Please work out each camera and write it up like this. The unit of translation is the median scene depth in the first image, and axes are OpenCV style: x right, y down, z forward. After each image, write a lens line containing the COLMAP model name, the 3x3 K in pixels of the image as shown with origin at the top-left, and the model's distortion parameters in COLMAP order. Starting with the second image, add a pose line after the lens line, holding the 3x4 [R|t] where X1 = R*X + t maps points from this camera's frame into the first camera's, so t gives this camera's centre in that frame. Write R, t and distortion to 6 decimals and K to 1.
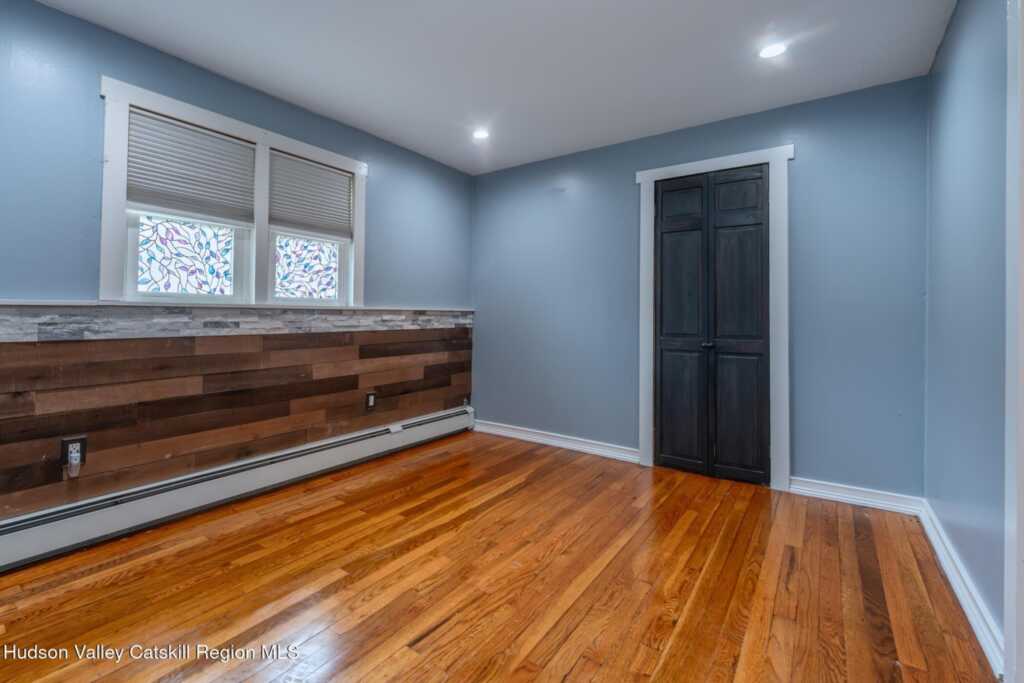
lens RADIAL K [[436.6, 0, 465.4], [0, 436.6, 306.6], [0, 0, 1]] dist [0.004216, -0.000268]
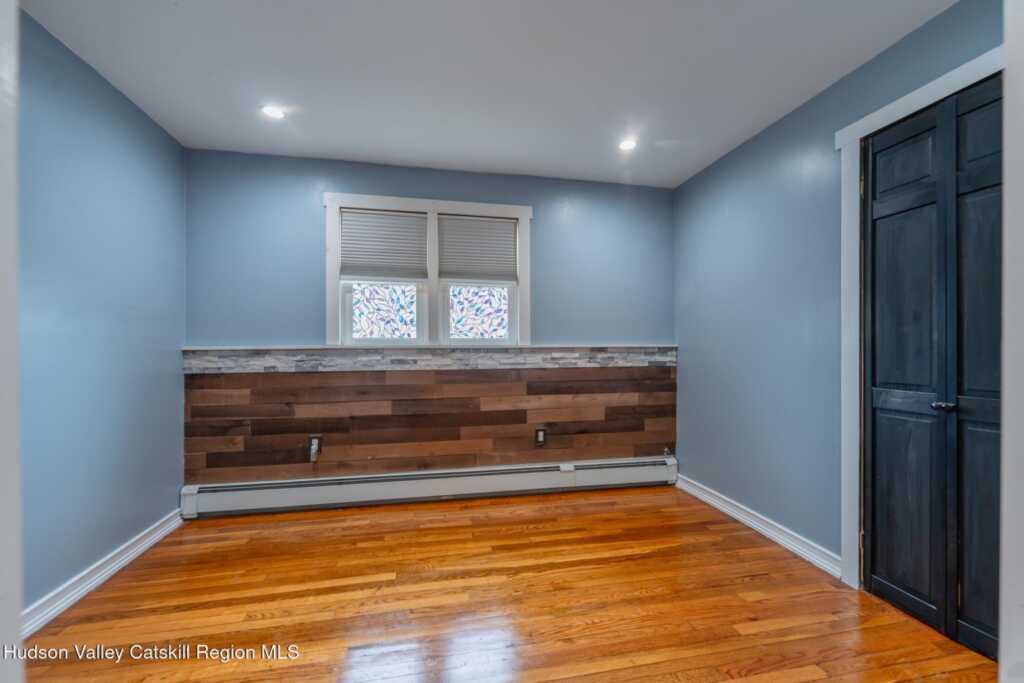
lens RADIAL K [[436.6, 0, 512.2], [0, 436.6, 346.8], [0, 0, 1]] dist [0.004216, -0.000268]
pose [[0.773839, -0.011939, -0.633270, 0.469019], [0.021120, 0.999753, 0.006959, -0.004177], [0.633031, -0.018760, 0.773899, 0.202938]]
